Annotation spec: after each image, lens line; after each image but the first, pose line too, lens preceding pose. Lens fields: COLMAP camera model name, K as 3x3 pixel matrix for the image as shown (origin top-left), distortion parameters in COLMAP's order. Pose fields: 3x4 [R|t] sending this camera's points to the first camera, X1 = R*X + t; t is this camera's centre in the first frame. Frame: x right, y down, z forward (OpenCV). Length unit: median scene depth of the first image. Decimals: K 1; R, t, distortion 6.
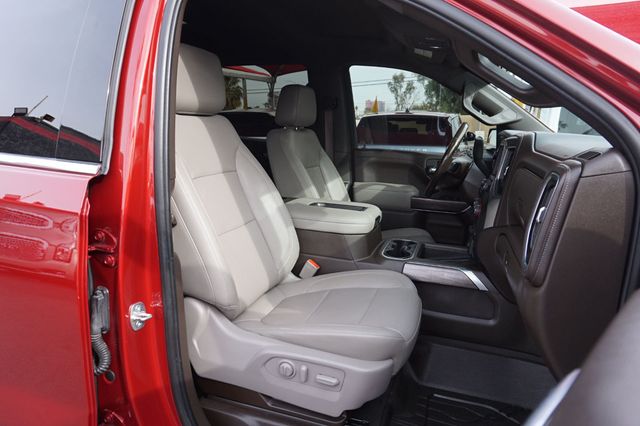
lens RADIAL K [[436.7, 0, 320.0], [0, 436.7, 213.0], [0, 0, 1]] dist [-0.036274, 0.033053]
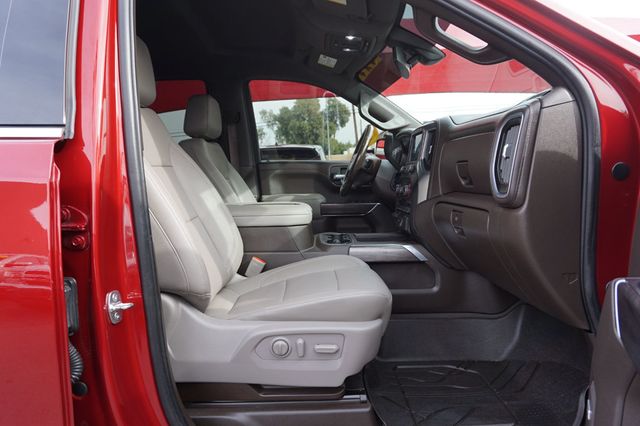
lens RADIAL K [[436.7, 0, 320.0], [0, 436.7, 213.0], [0, 0, 1]] dist [-0.036274, 0.033053]
pose [[0.944120, -0.085460, 0.318330, -0.206651], [0.118170, 0.989360, -0.084867, 0.122371], [-0.307691, 0.117742, 0.944173, 0.037523]]
